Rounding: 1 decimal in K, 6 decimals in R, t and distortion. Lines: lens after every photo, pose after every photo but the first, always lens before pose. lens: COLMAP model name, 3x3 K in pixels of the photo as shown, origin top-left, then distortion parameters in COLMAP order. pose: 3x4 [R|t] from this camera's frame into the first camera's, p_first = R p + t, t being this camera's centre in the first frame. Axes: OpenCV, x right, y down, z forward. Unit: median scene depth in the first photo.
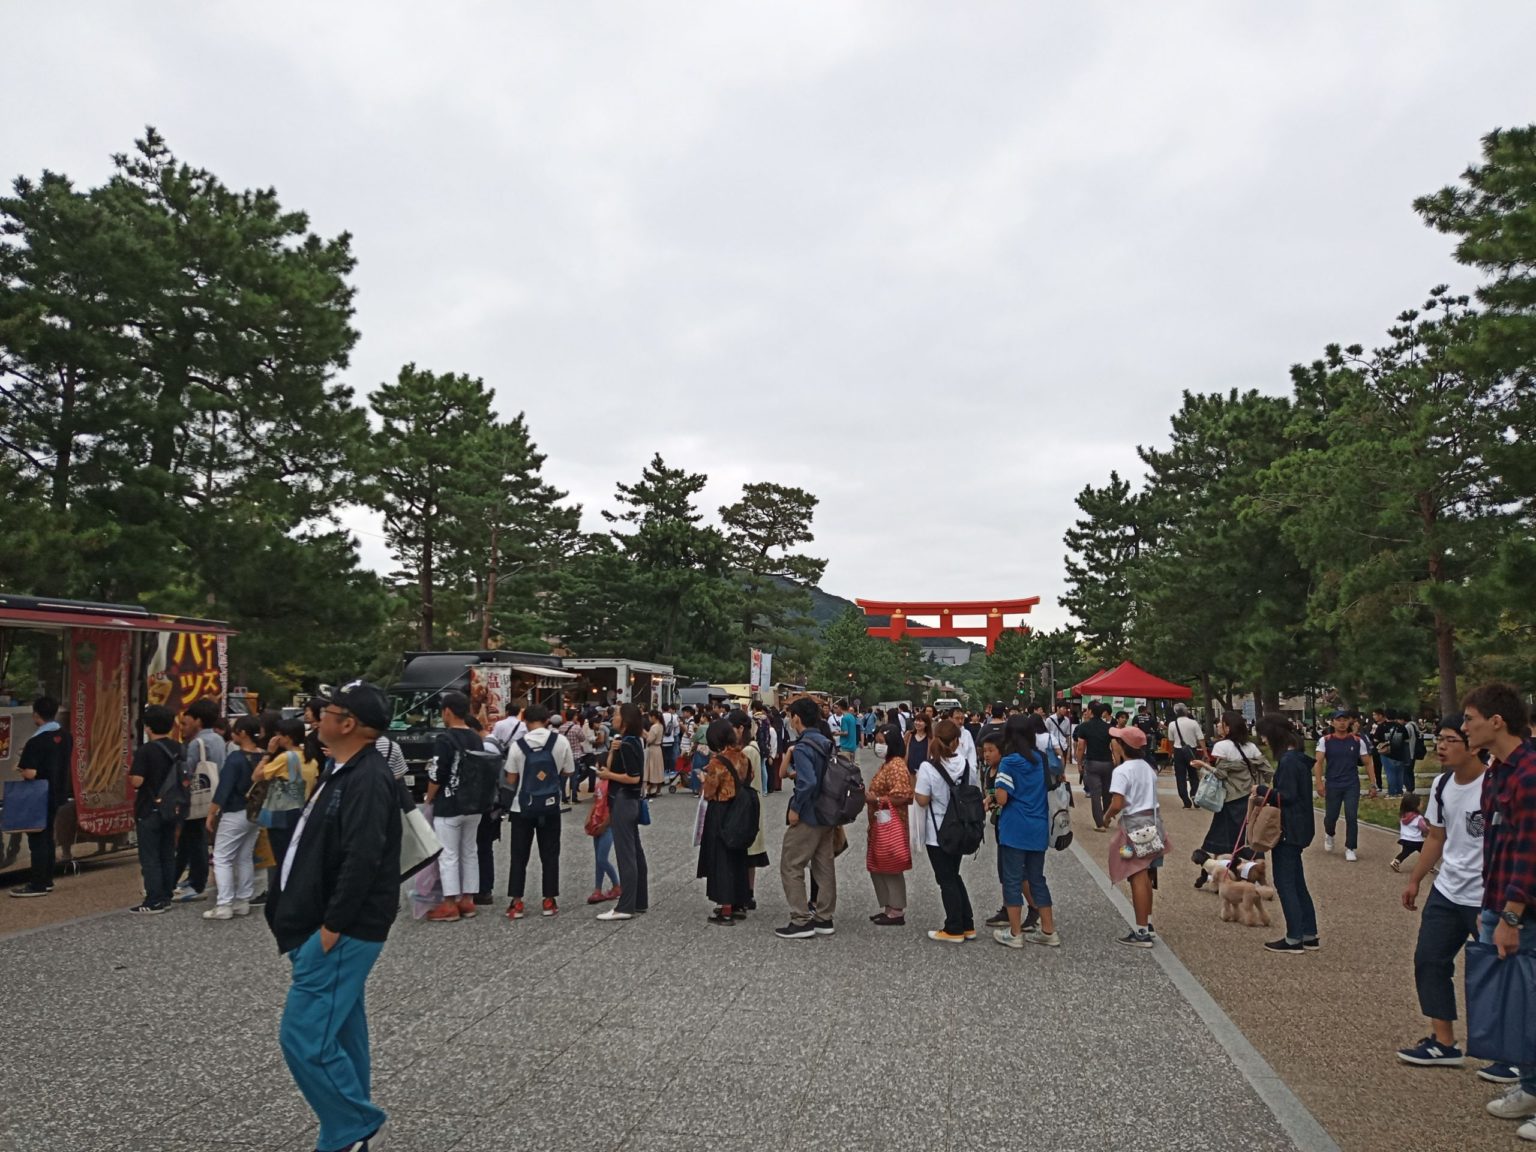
lens RADIAL K [[1223.1, 0, 771.7], [0, 1223.1, 579.3], [0, 0, 1]] dist [0.089441, -0.048401]
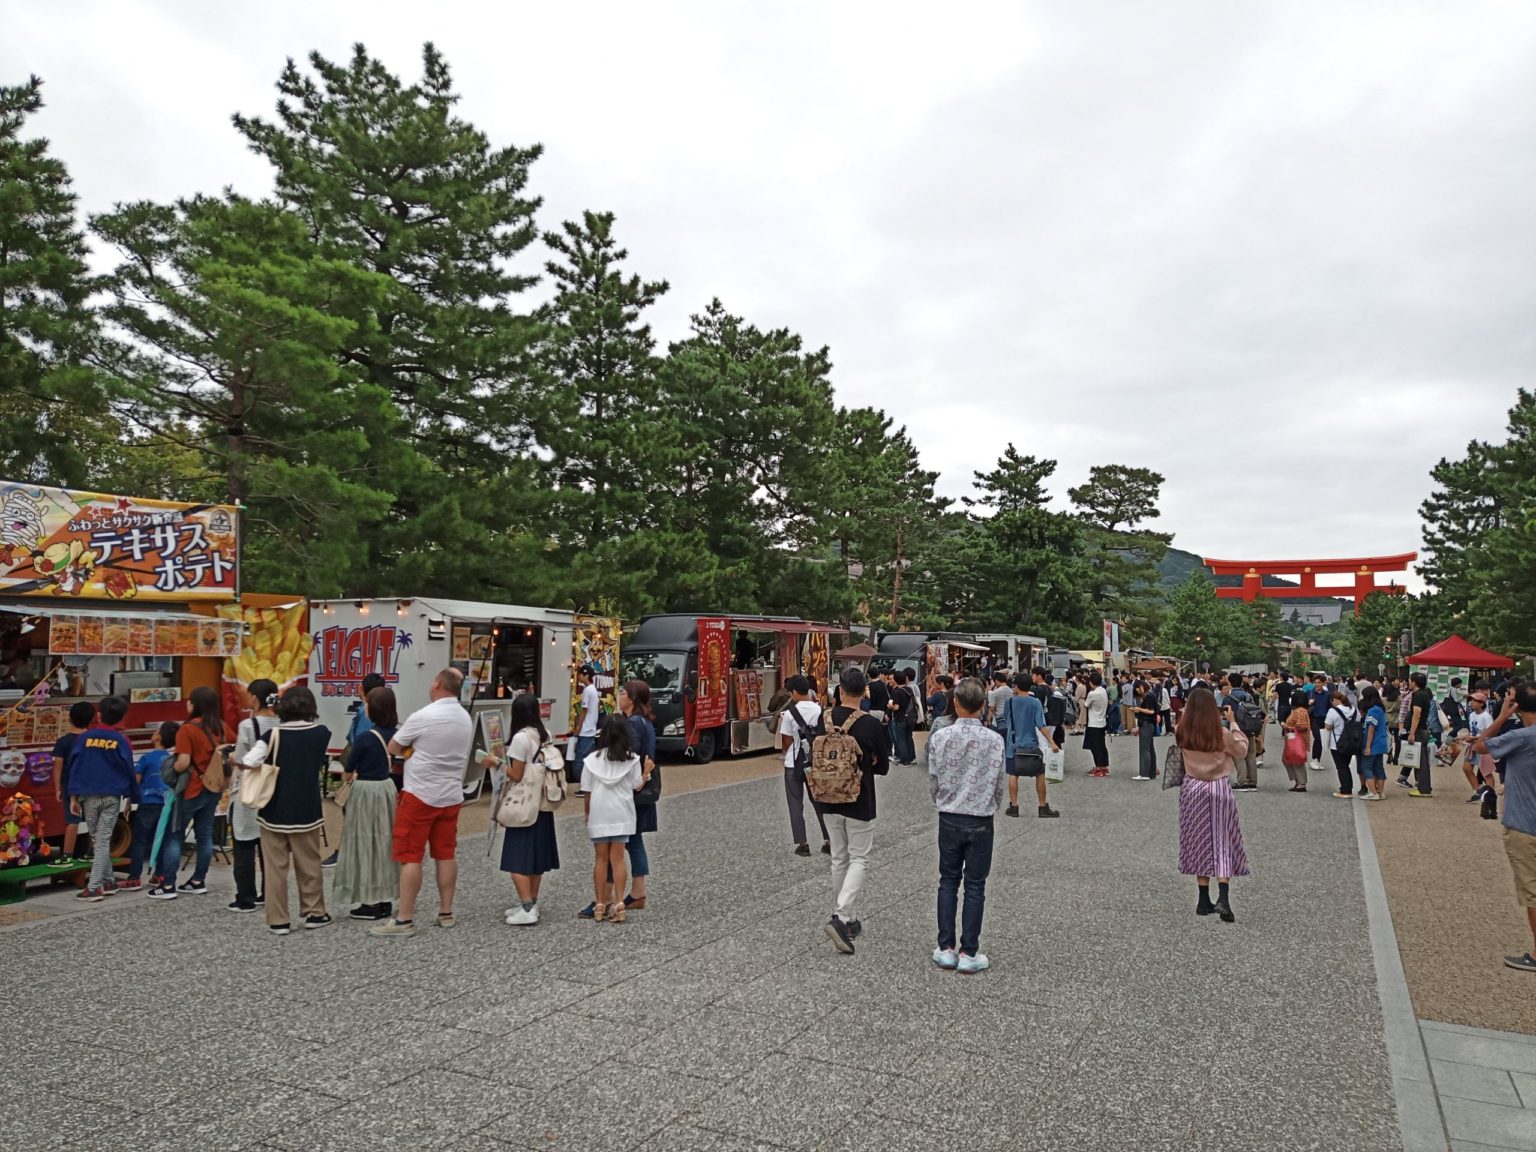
lens RADIAL K [[1223.1, 0, 765.3], [0, 1223.1, 582.8], [0, 0, 1]] dist [0.089441, -0.048401]
pose [[0.962897, -0.013709, -0.269522, -0.008434], [0.023099, 0.999230, 0.031701, -0.016369], [0.268880, -0.036751, 0.962472, -0.146726]]
